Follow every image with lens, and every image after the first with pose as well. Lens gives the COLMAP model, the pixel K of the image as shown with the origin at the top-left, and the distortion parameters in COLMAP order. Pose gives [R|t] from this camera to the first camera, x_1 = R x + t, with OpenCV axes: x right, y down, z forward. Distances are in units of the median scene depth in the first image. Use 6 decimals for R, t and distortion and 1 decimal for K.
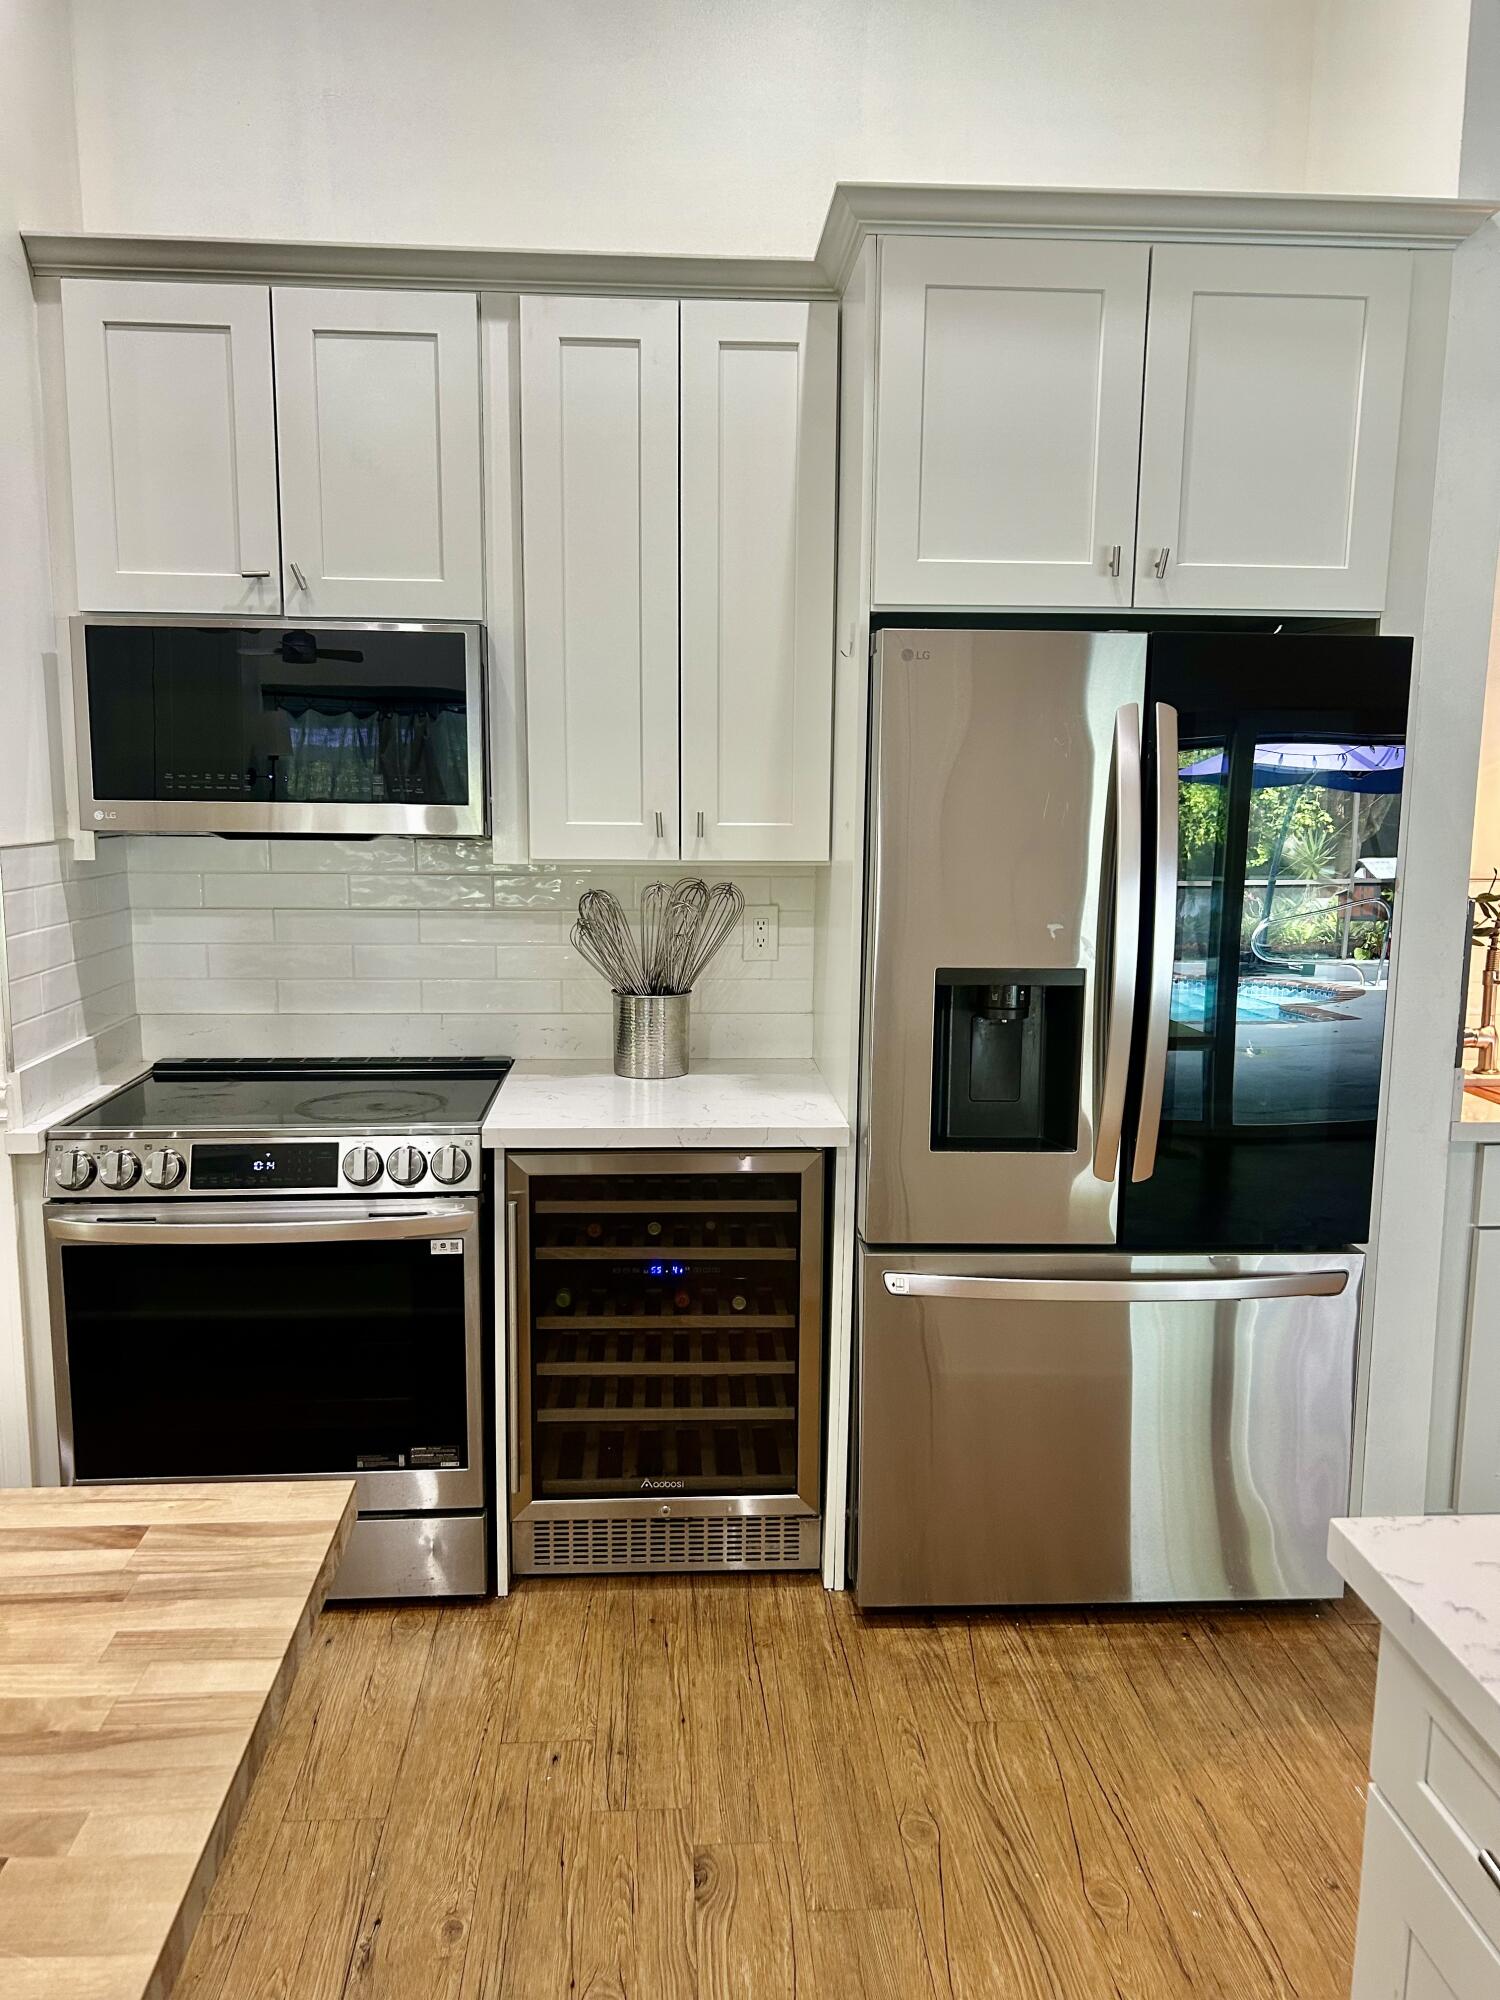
lens RADIAL K [[1503.0, 0, 747.3], [0, 1503.0, 1012.5], [0, 0, 1]] dist [0.042206, -0.031072]
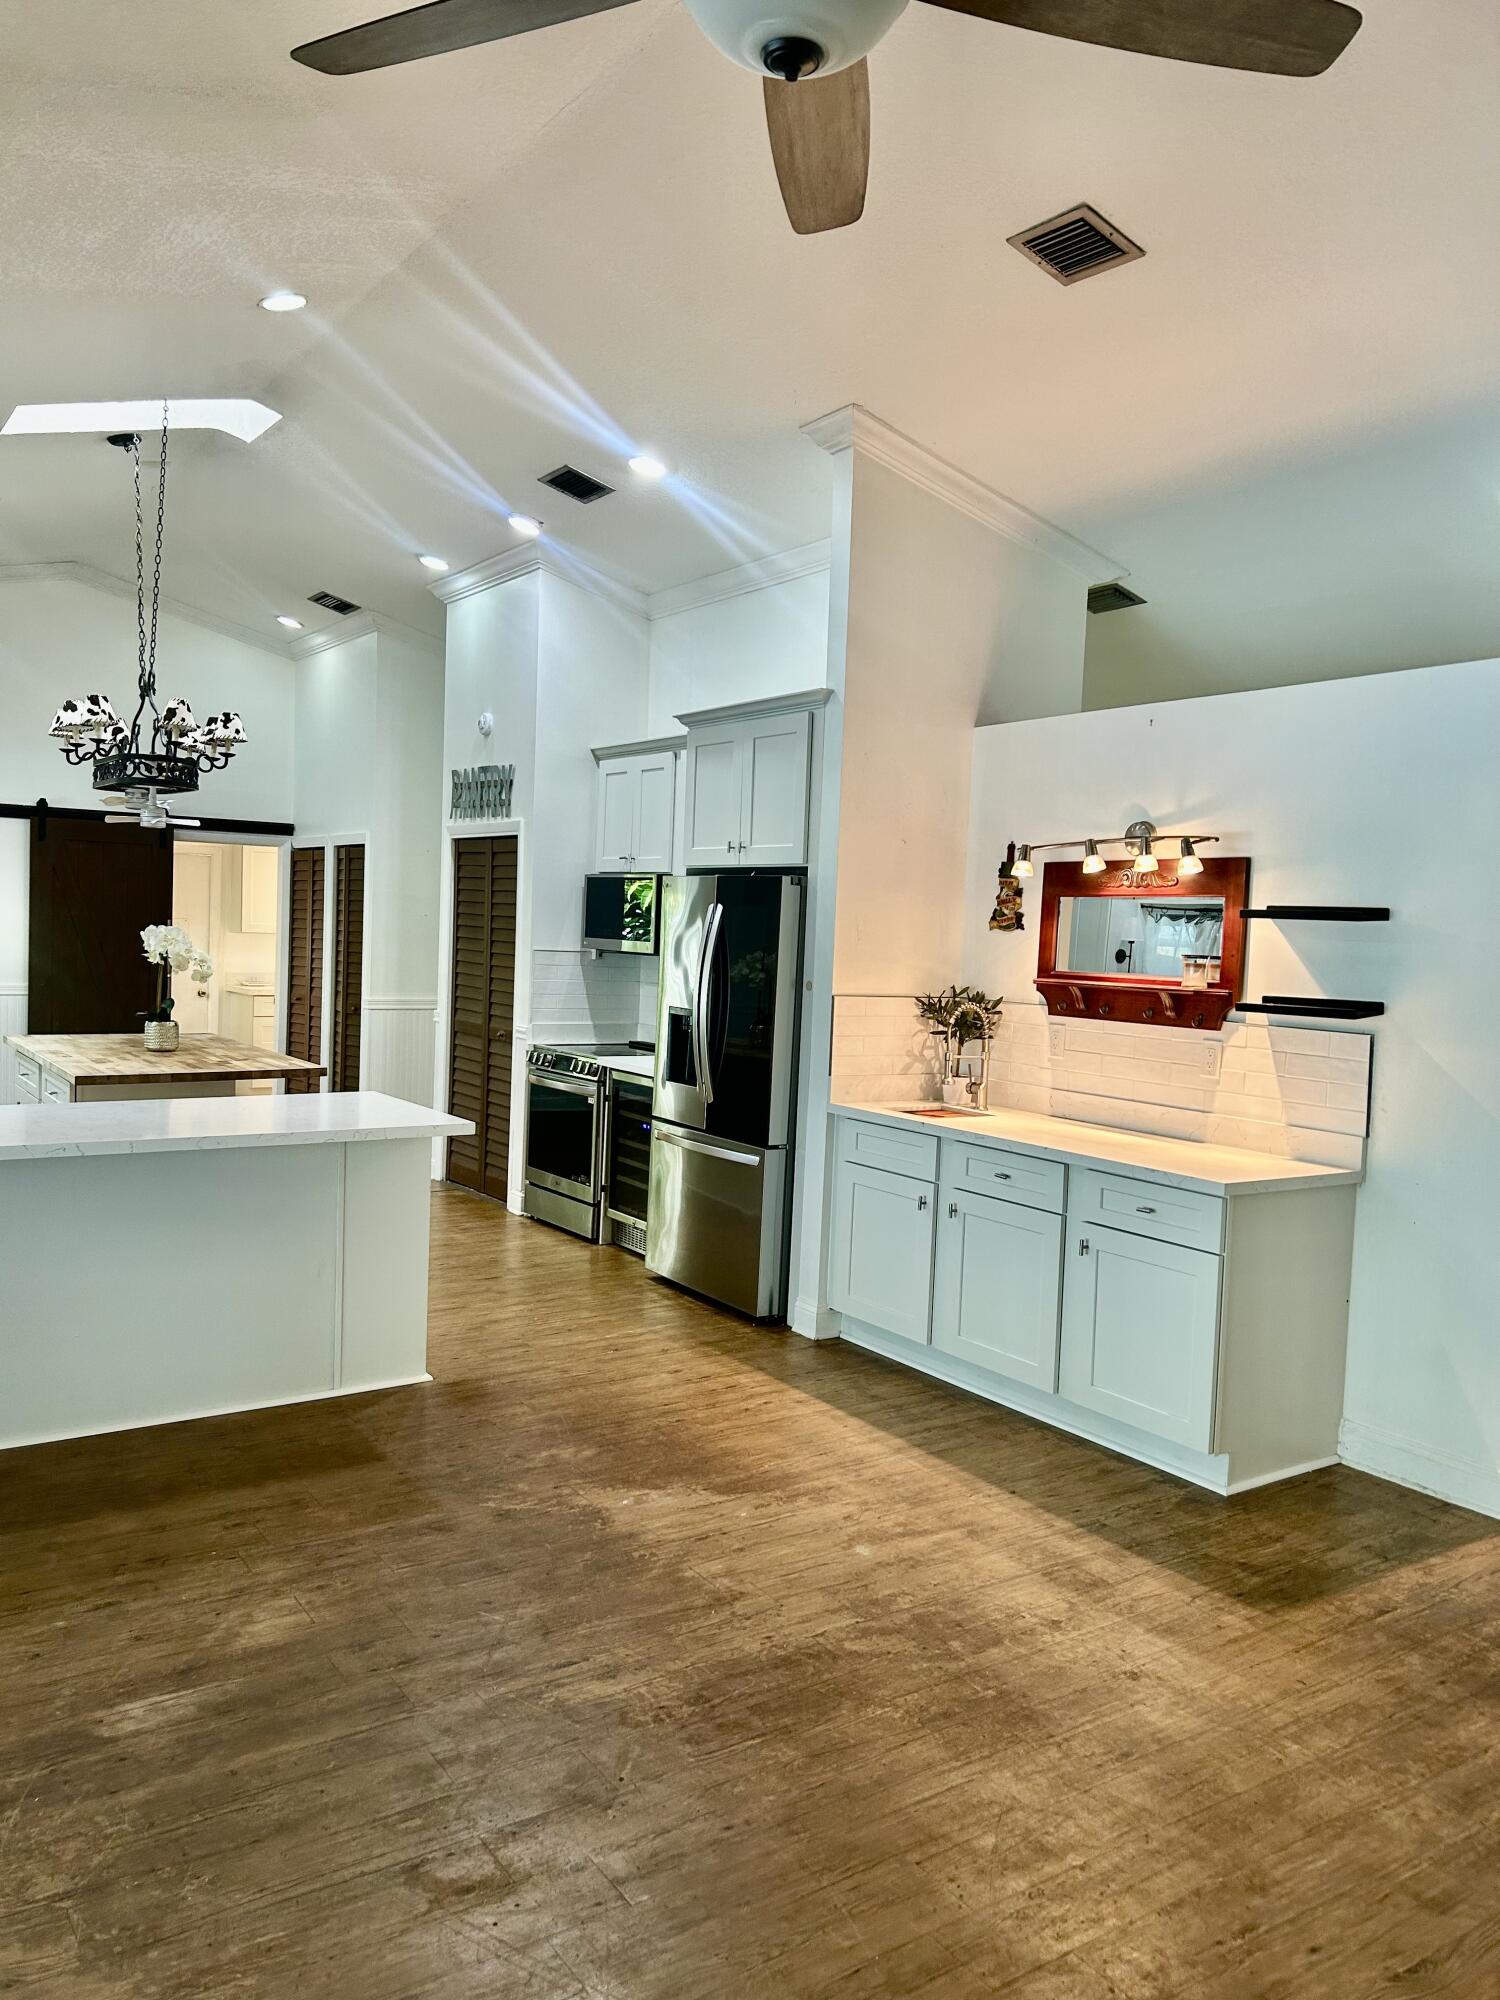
lens RADIAL K [[1503.0, 0, 747.3], [0, 1503.0, 1012.5], [0, 0, 1]] dist [0.042206, -0.031072]
pose [[0.503635, 0.063785, -0.861559, 2.387239], [-0.165629, 0.985900, -0.023830, 0.018978], [0.847891, 0.154701, 0.507099, -0.163097]]
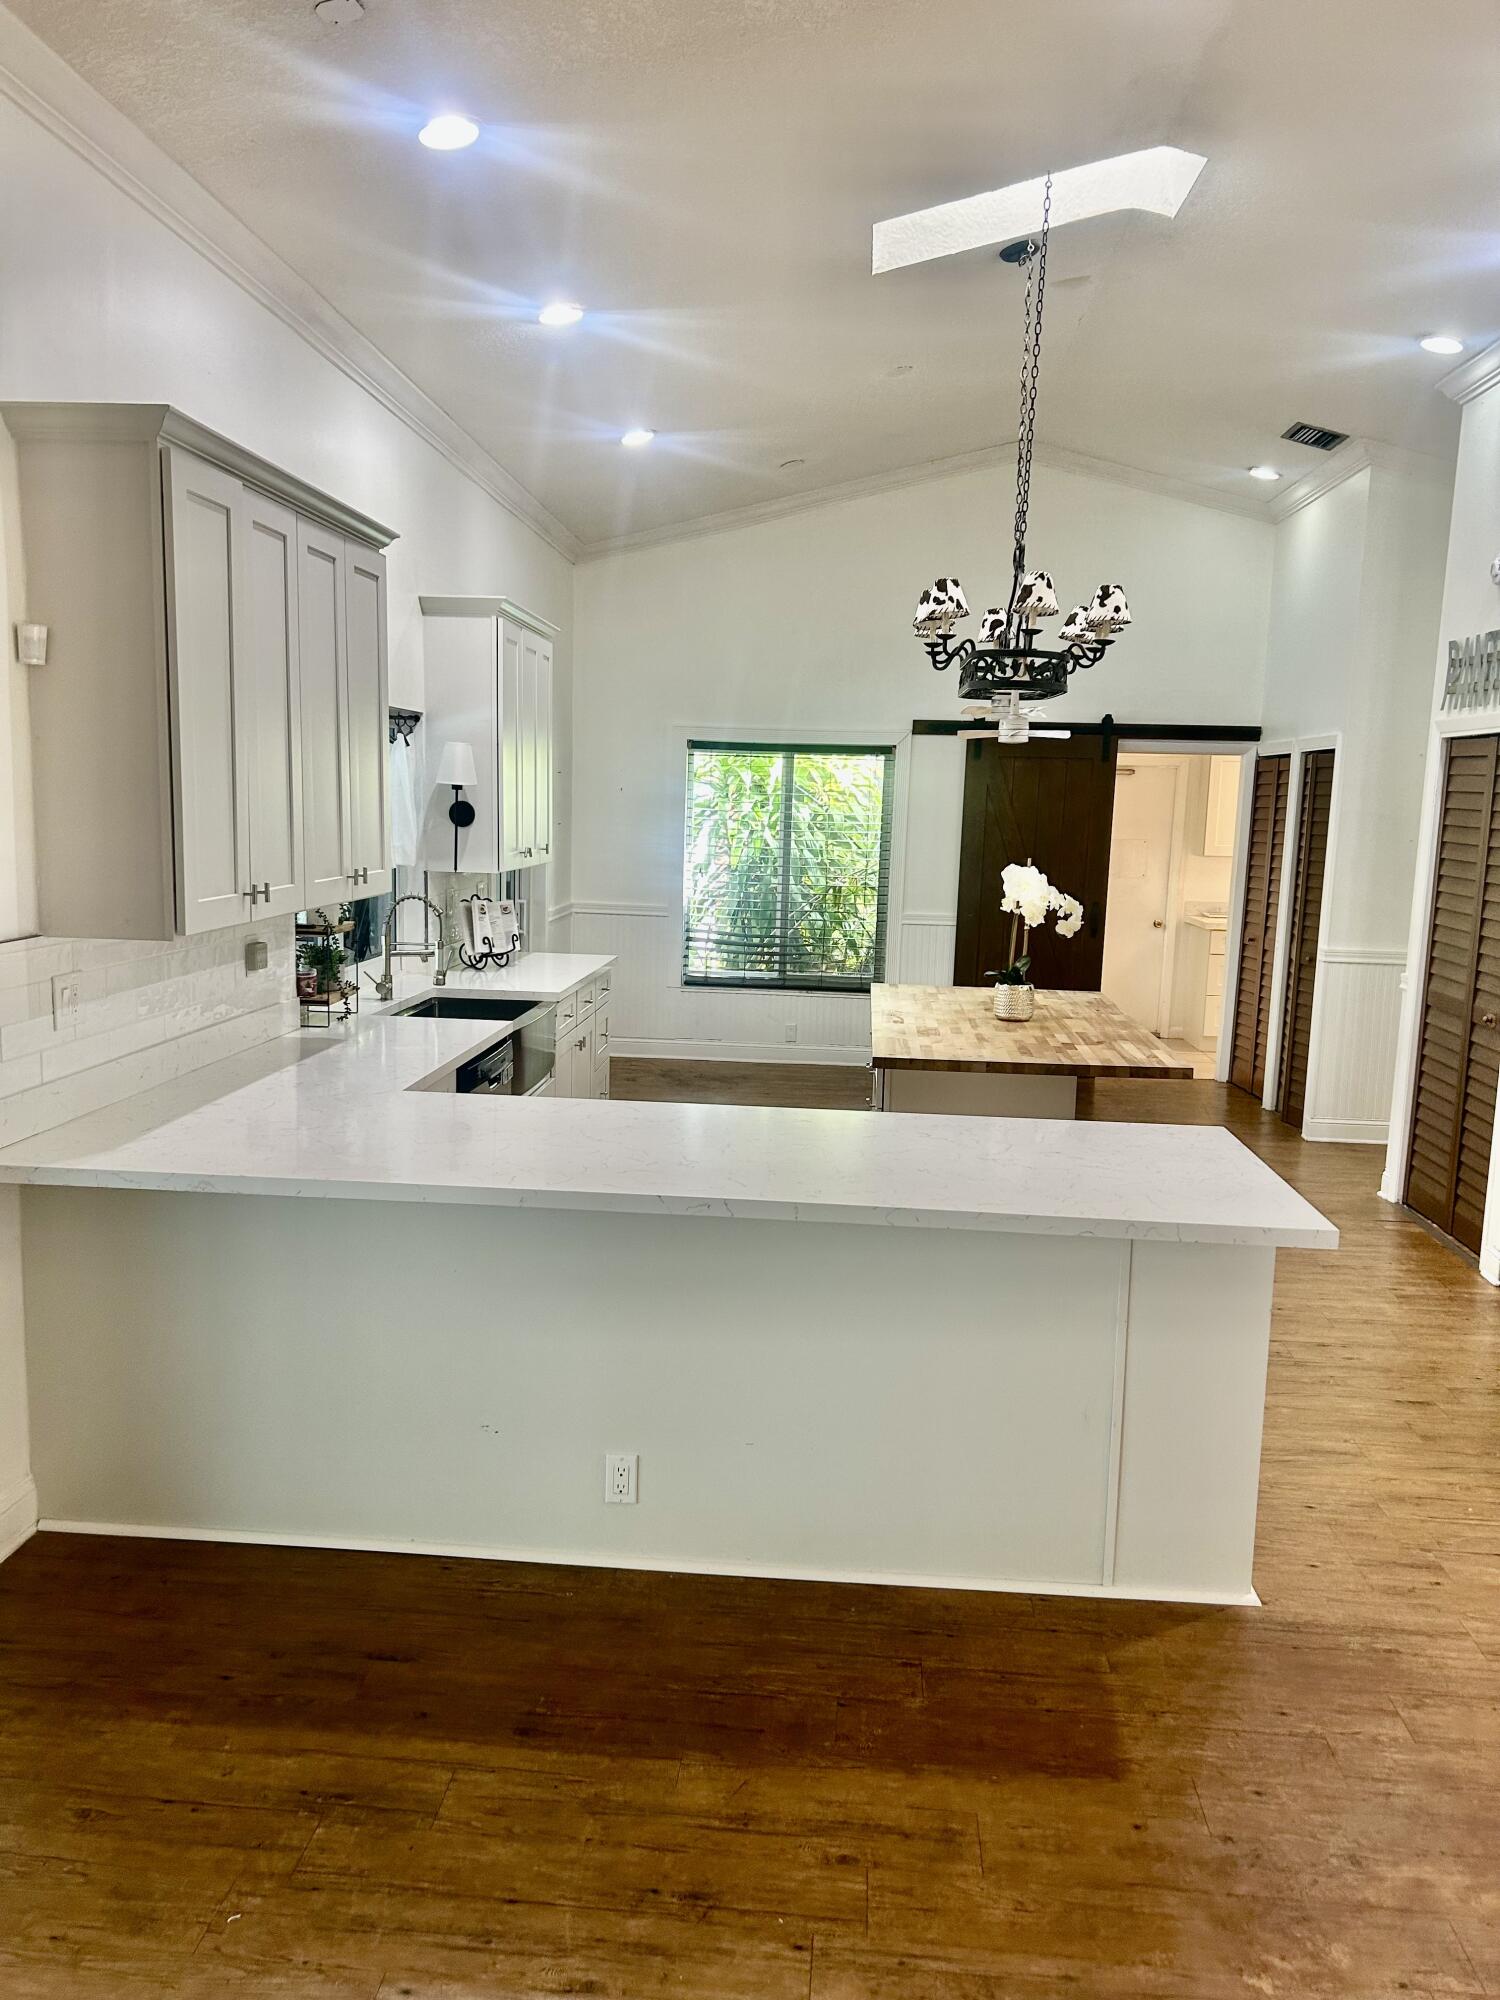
lens RADIAL K [[1503.0, 0, 747.3], [0, 1503.0, 1012.5], [0, 0, 1]] dist [0.042206, -0.031072]
pose [[-0.138631, 0.132456, -0.981446, 1.719727], [-0.179981, 0.971143, 0.156488, -0.089139], [0.973852, 0.198335, -0.110791, 0.201344]]
